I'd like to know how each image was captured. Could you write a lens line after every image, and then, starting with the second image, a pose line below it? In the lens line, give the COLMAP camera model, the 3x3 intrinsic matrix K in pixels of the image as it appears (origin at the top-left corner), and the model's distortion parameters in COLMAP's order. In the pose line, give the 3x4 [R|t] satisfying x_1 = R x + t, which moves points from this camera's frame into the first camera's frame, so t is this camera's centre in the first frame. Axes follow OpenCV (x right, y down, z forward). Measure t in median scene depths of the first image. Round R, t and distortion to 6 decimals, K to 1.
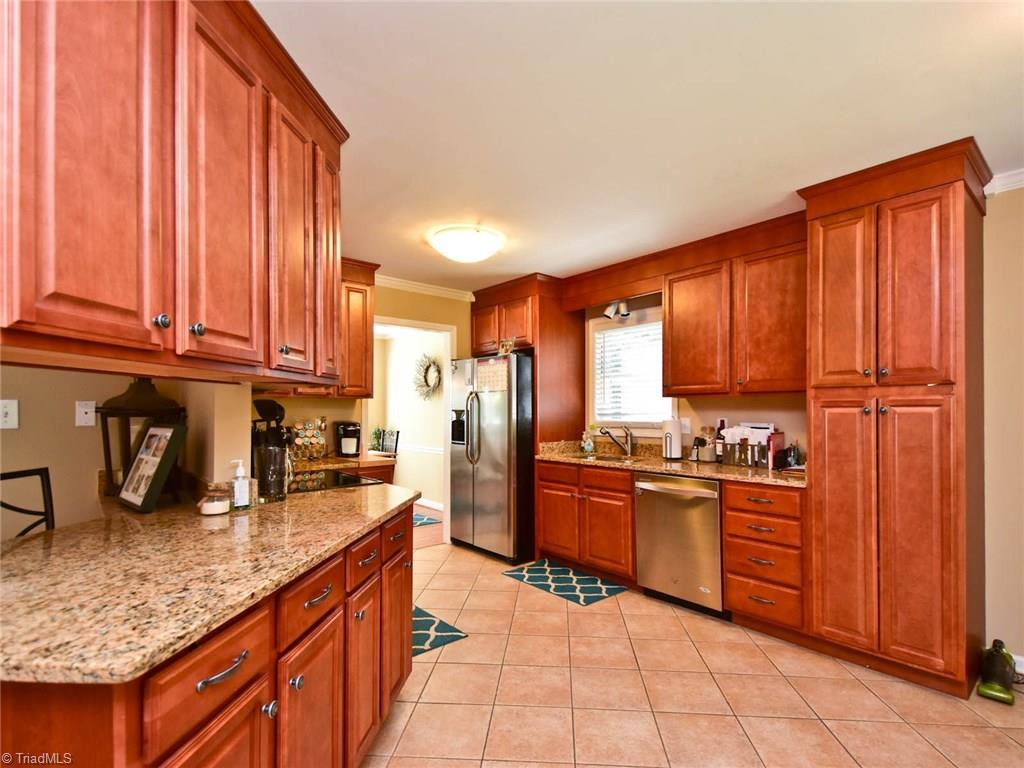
lens RADIAL K [[504.4, 0, 515.5], [0, 504.4, 407.8], [0, 0, 1]] dist [0.026248, -0.000375]
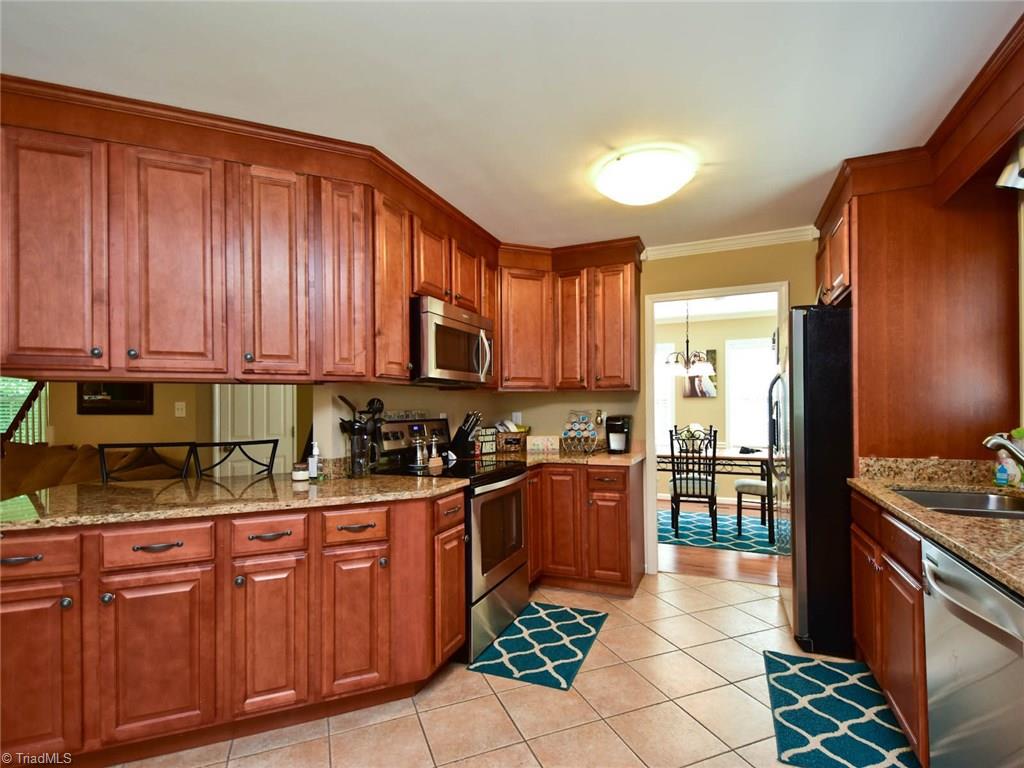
lens RADIAL K [[504.4, 0, 515.5], [0, 504.4, 407.8], [0, 0, 1]] dist [0.026248, -0.000375]
pose [[0.451560, -0.003600, -0.892234, 0.432089], [0.013260, 0.999908, 0.002677, 0.008359], [0.892142, -0.013040, 0.451566, 0.438906]]
